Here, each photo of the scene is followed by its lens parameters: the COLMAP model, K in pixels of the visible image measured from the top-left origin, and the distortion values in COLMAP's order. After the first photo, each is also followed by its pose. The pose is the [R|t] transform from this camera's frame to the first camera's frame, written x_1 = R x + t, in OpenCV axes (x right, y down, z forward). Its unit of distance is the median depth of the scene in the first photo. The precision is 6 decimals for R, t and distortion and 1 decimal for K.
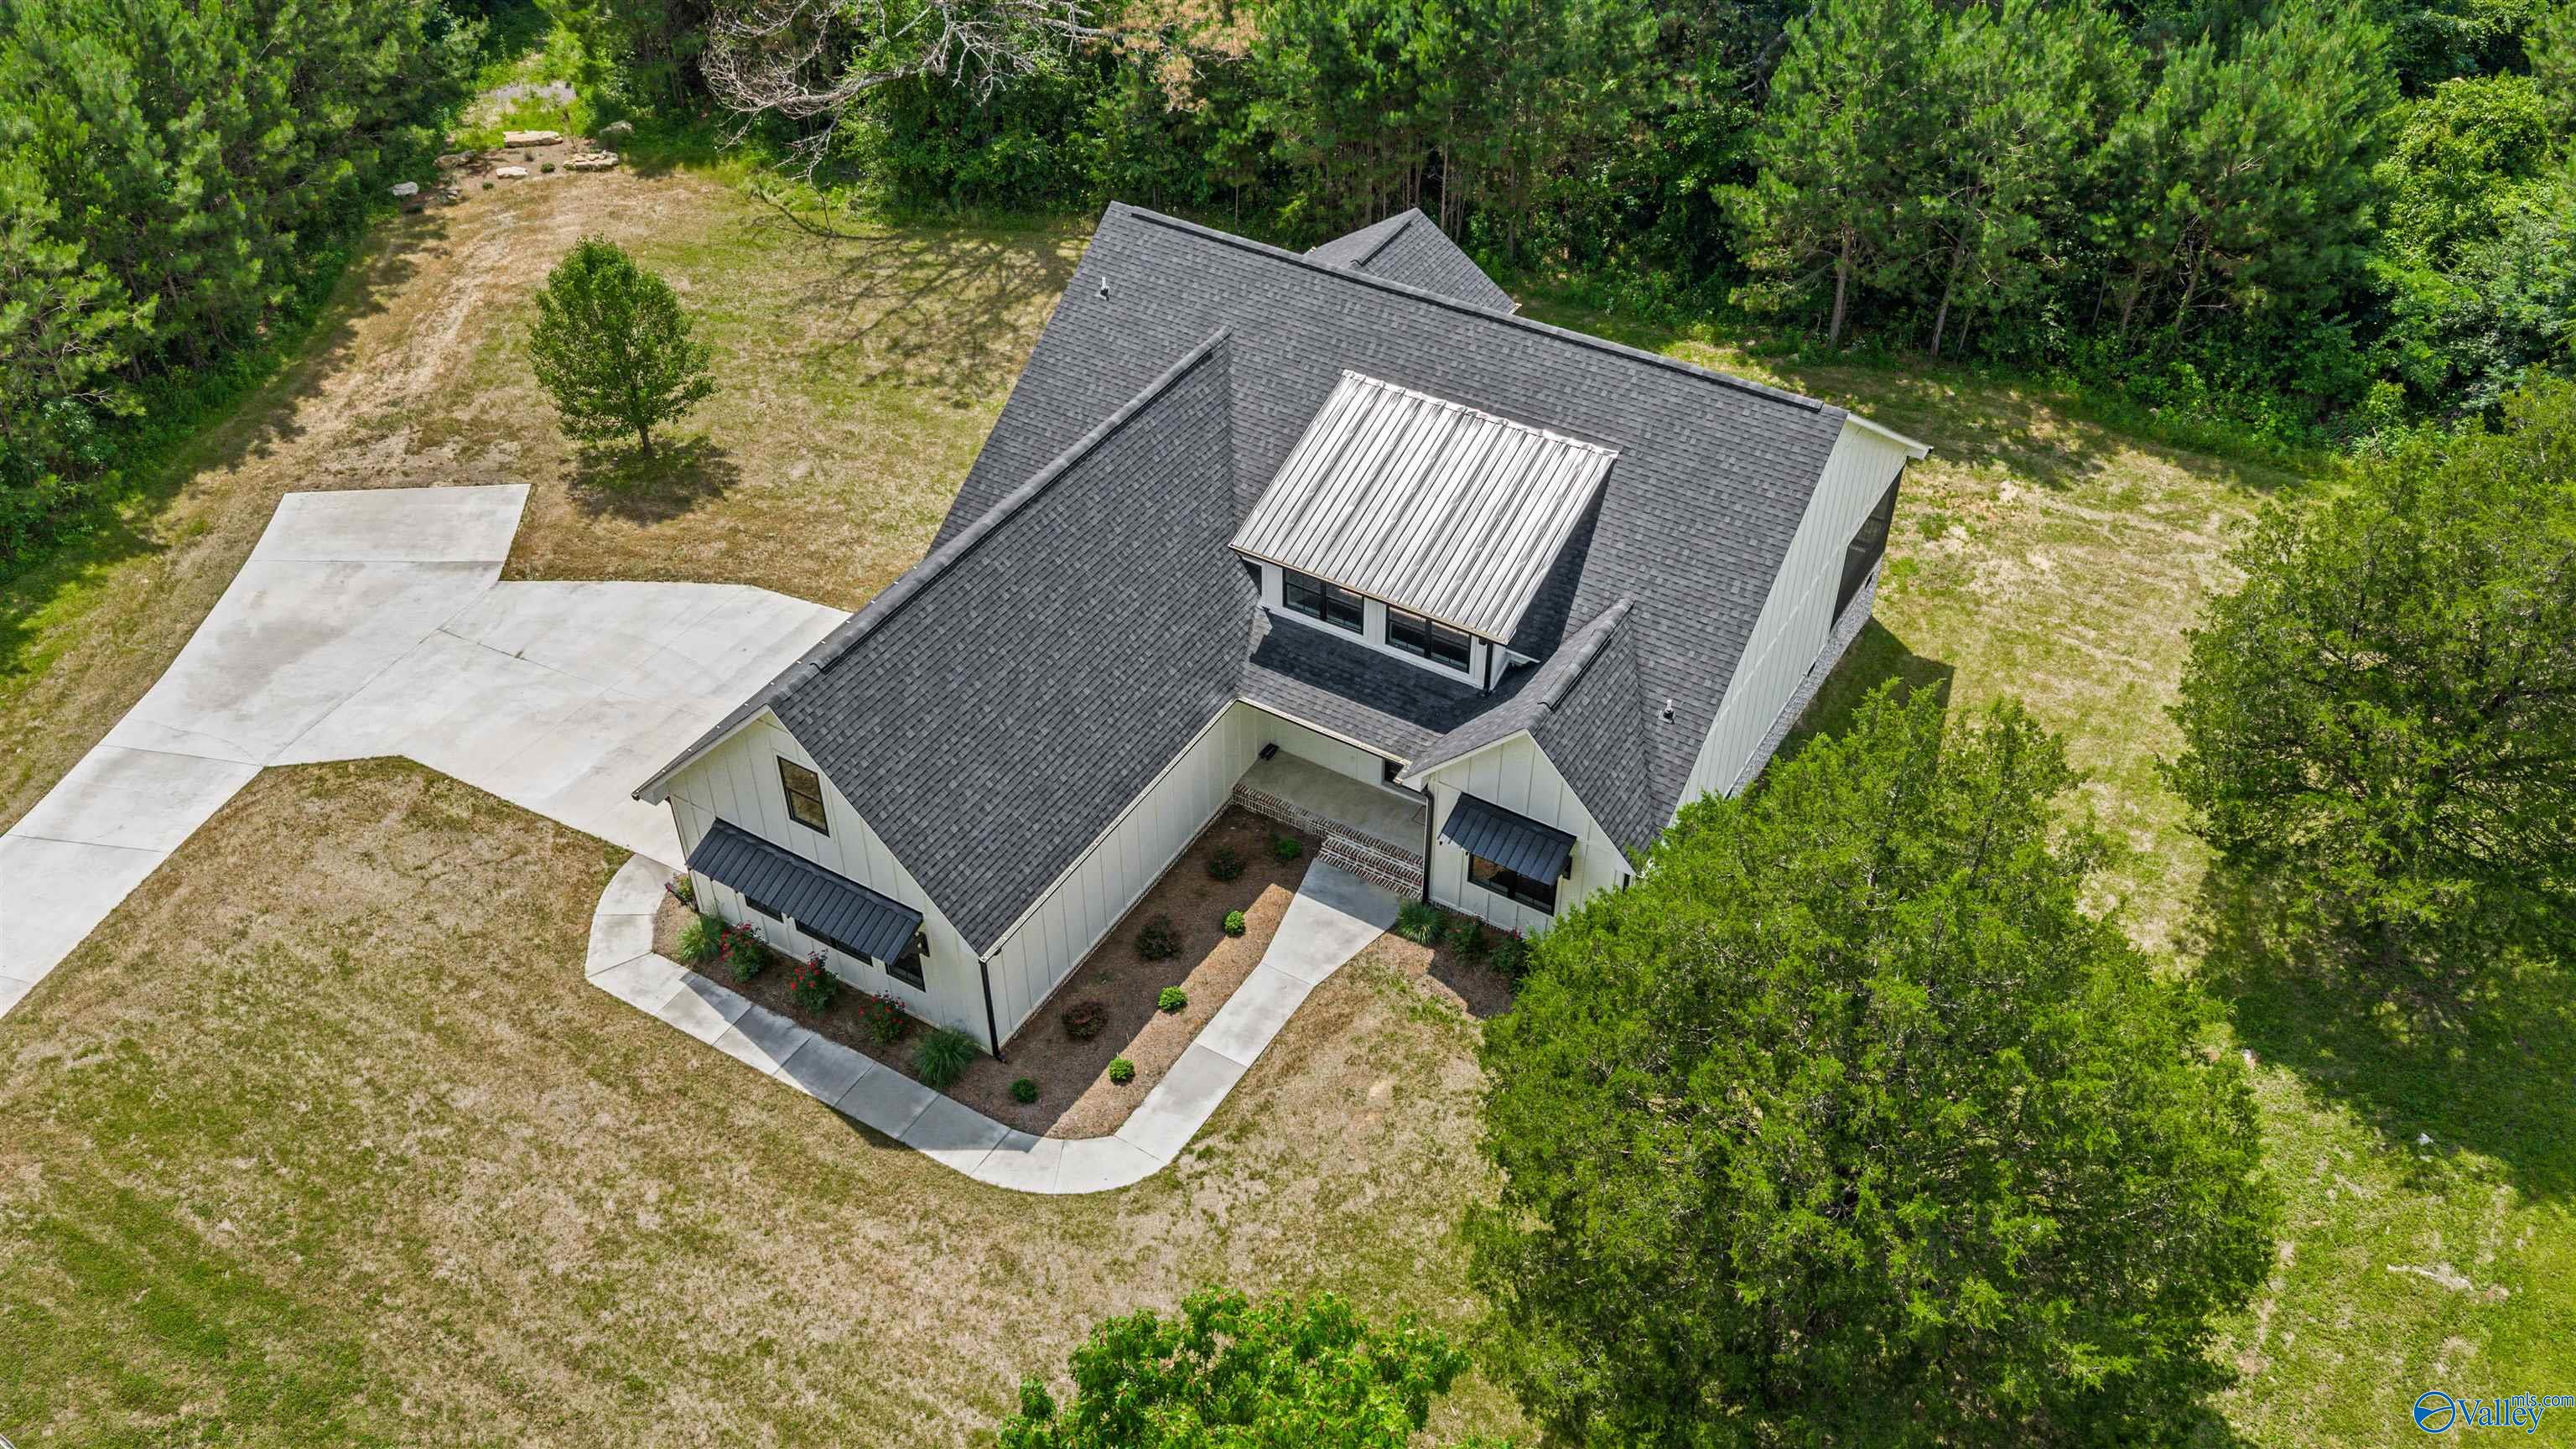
lens RADIAL K [[2168.6, 0, 1288.0], [0, 2168.6, 724.5], [0, 0, 1]] dist [-0.000421, 0.001821]
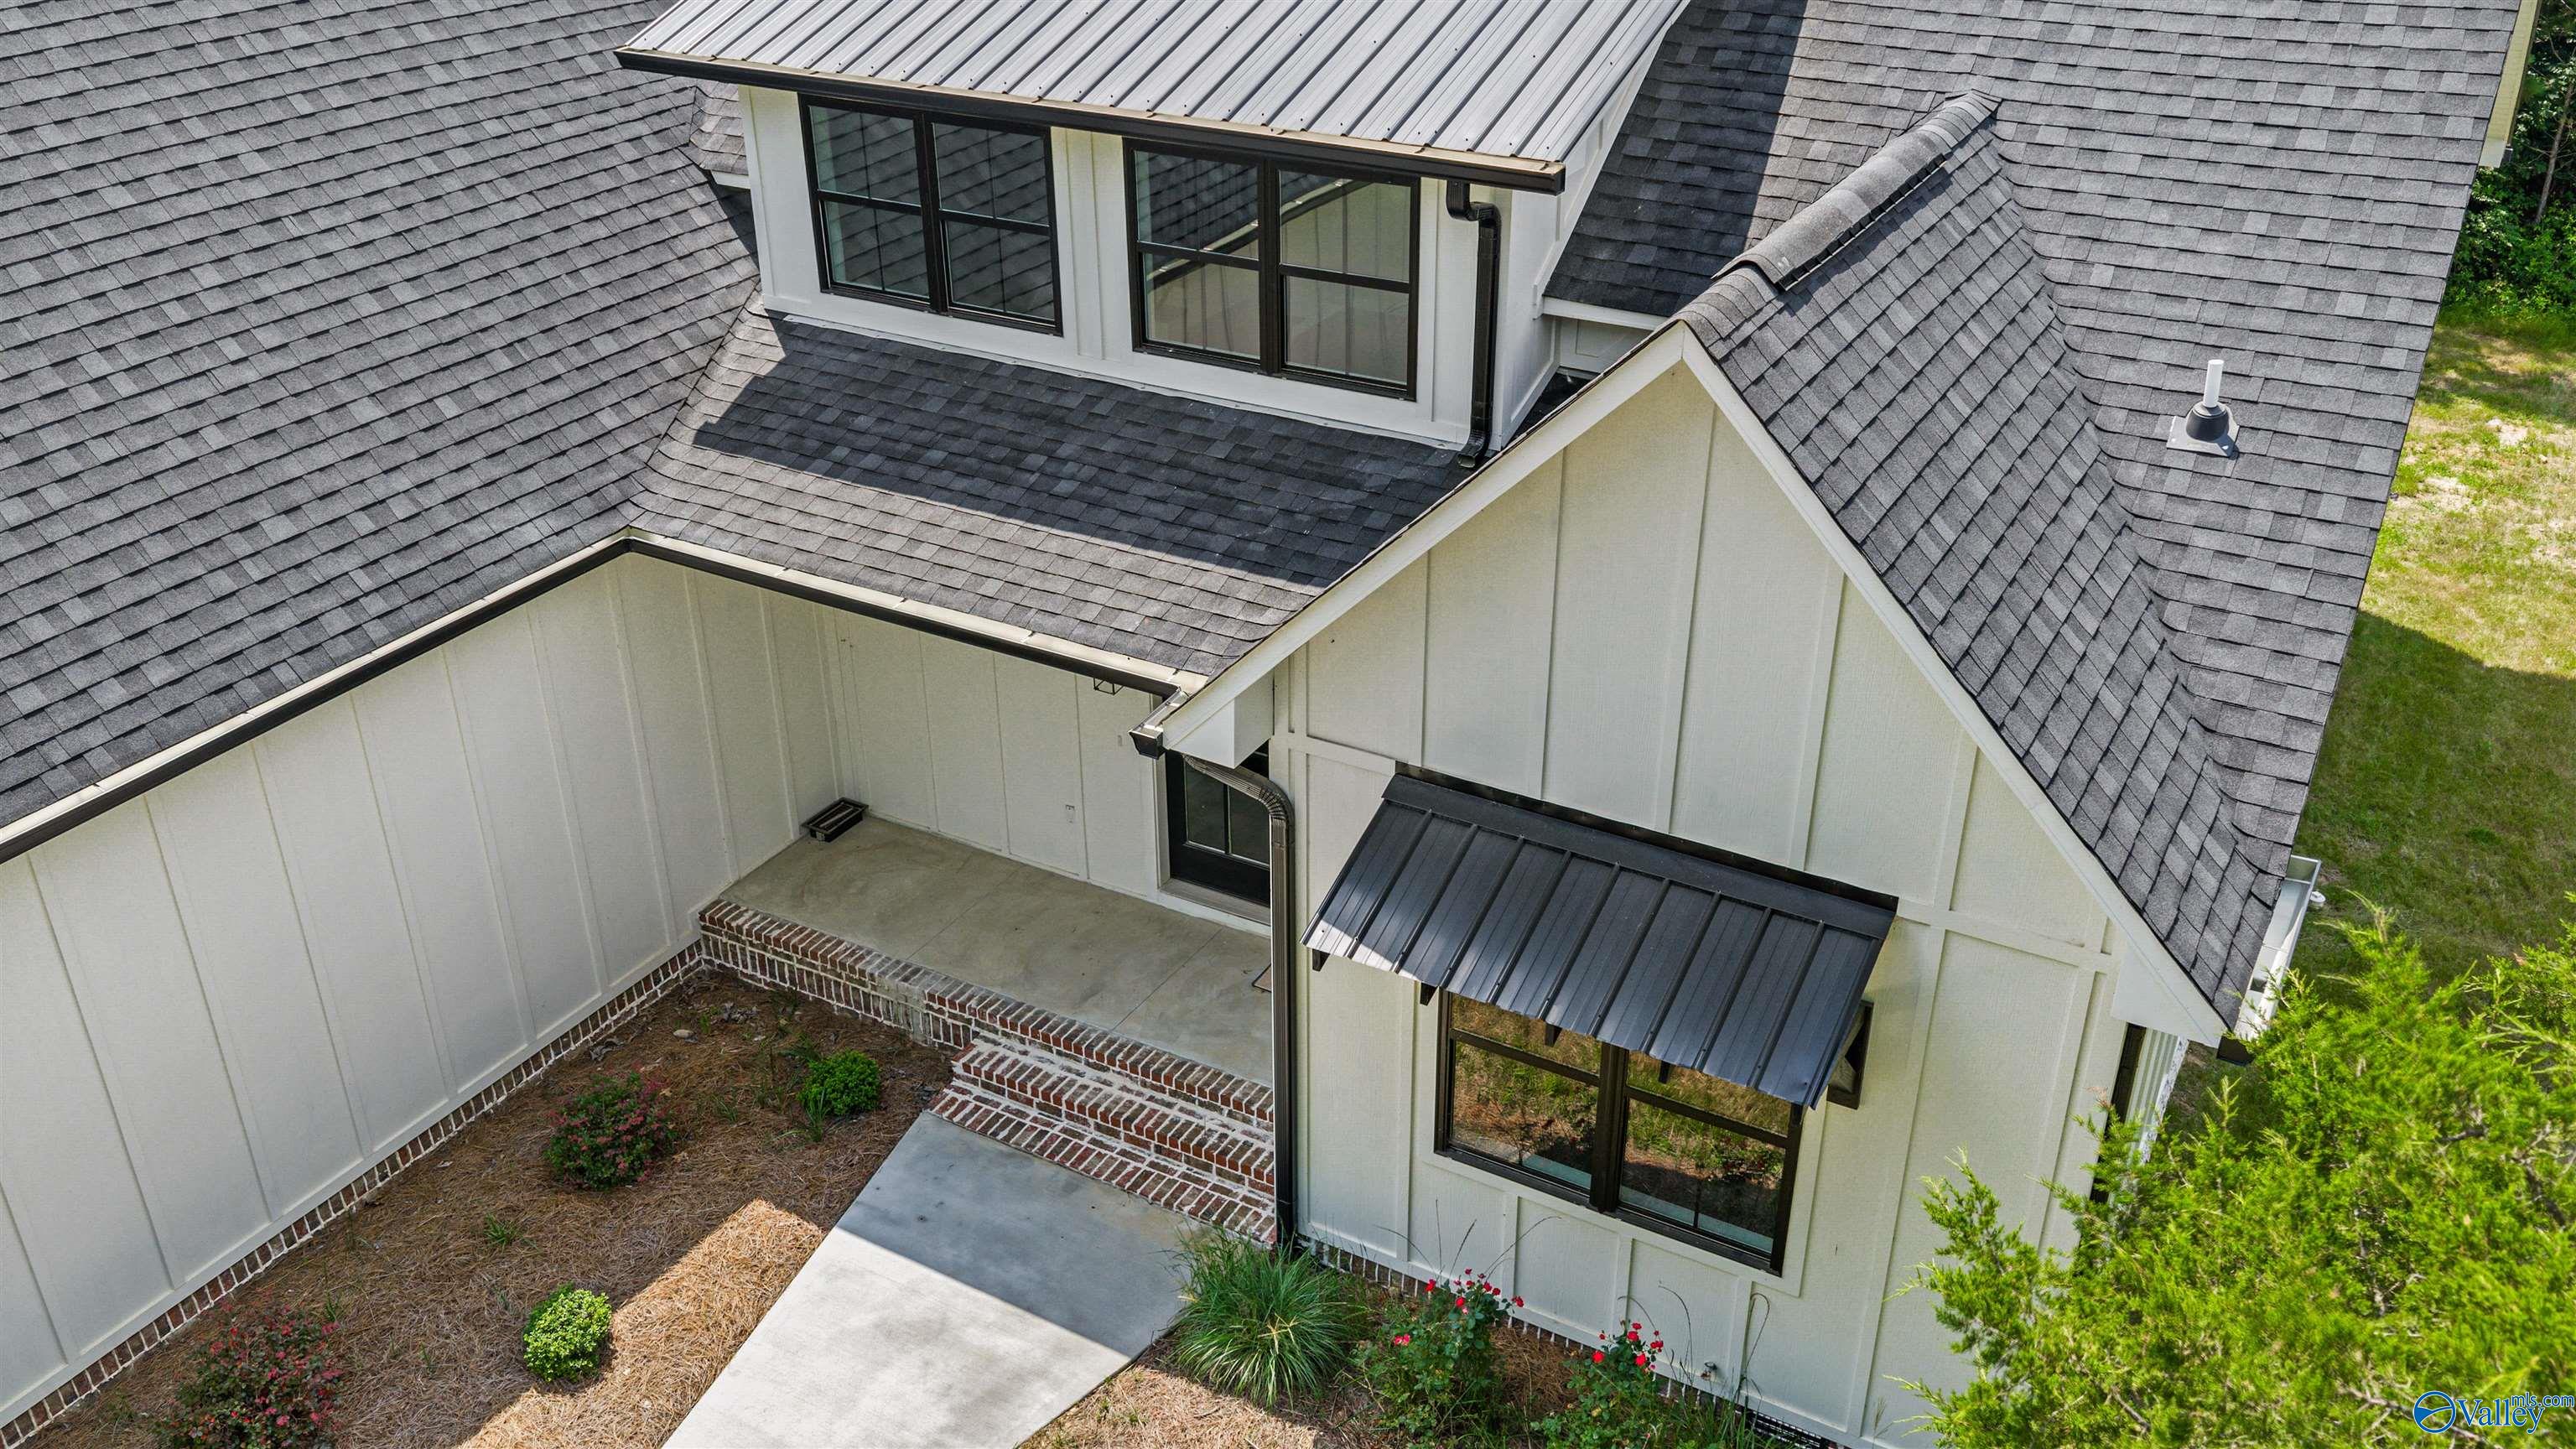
lens RADIAL K [[2168.6, 0, 1288.0], [0, 2168.6, 724.5], [0, 0, 1]] dist [-0.000421, 0.001821]
pose [[0.999754, -0.016274, 0.015074, 0.061094], [0.019050, 0.978031, -0.207587, 0.075029], [-0.011365, 0.207823, 0.978100, 0.723284]]
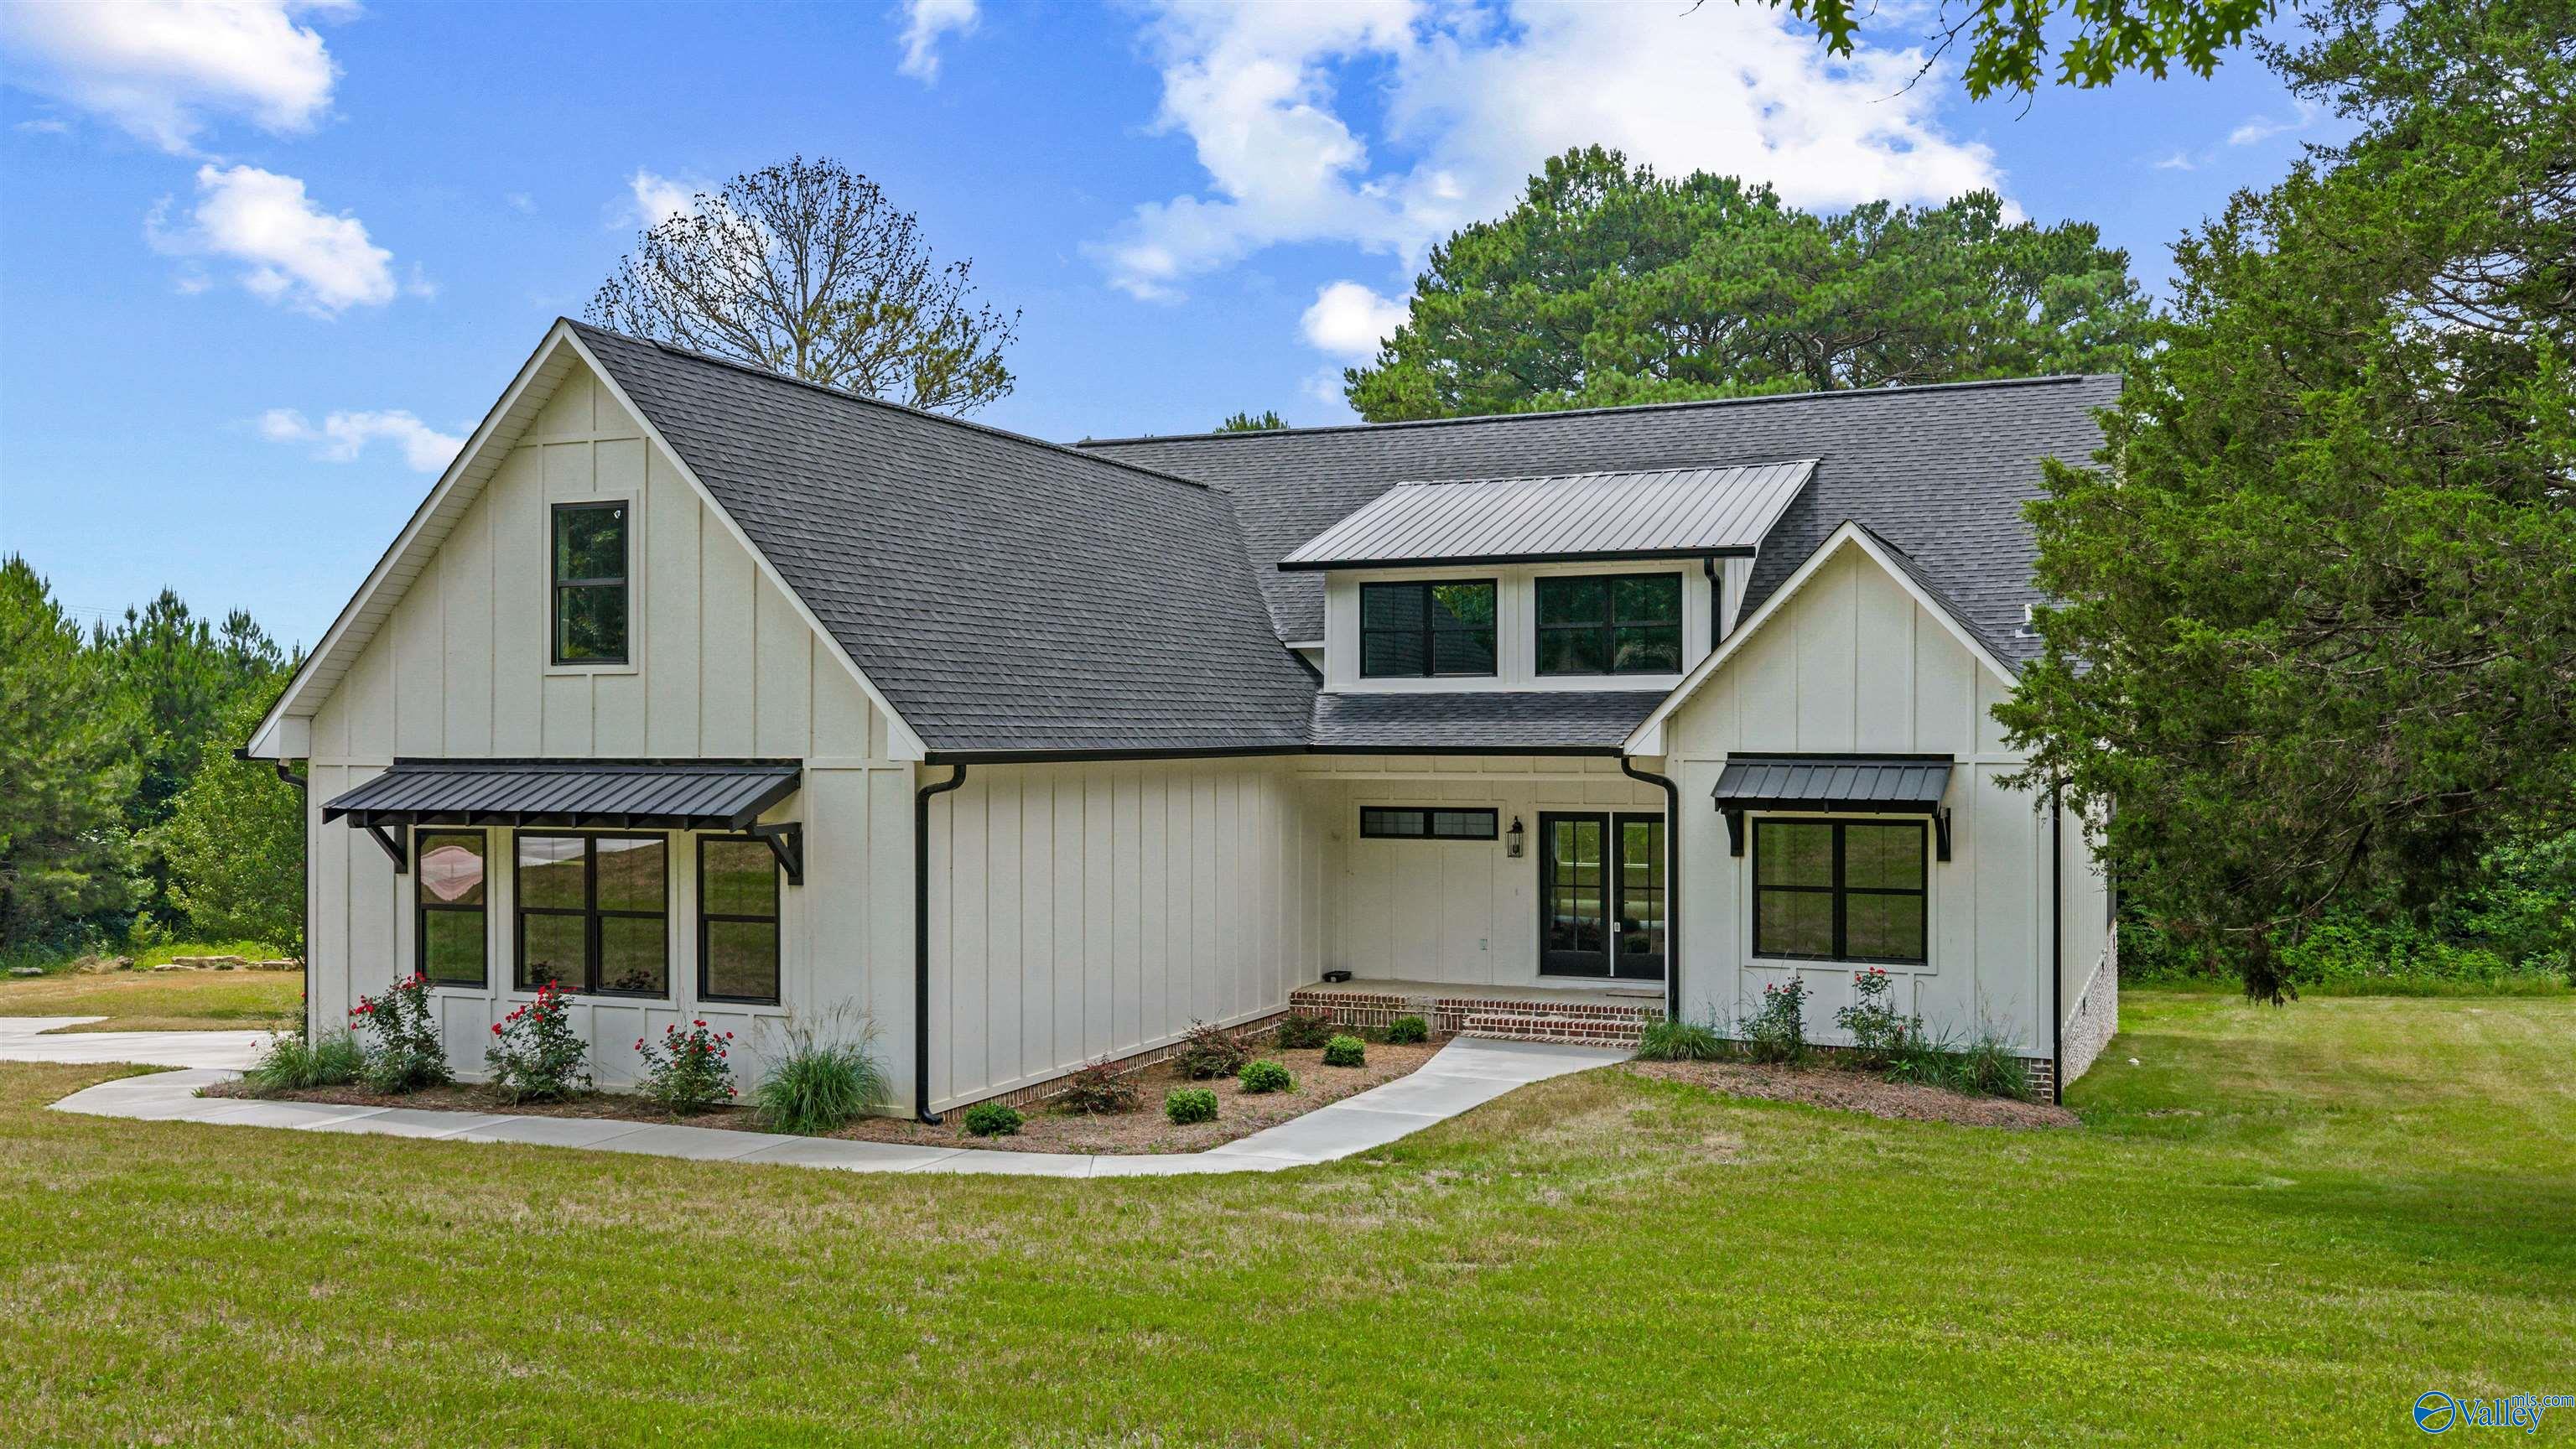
lens RADIAL K [[2168.6, 0, 1288.0], [0, 2168.6, 724.5], [0, 0, 1]] dist [-0.000421, 0.001821]
pose [[0.990979, 0.001898, 0.134003, -0.111487], [0.085939, 0.758247, -0.646279, 0.376669], [-0.102834, 0.651965, 0.751244, 0.544673]]
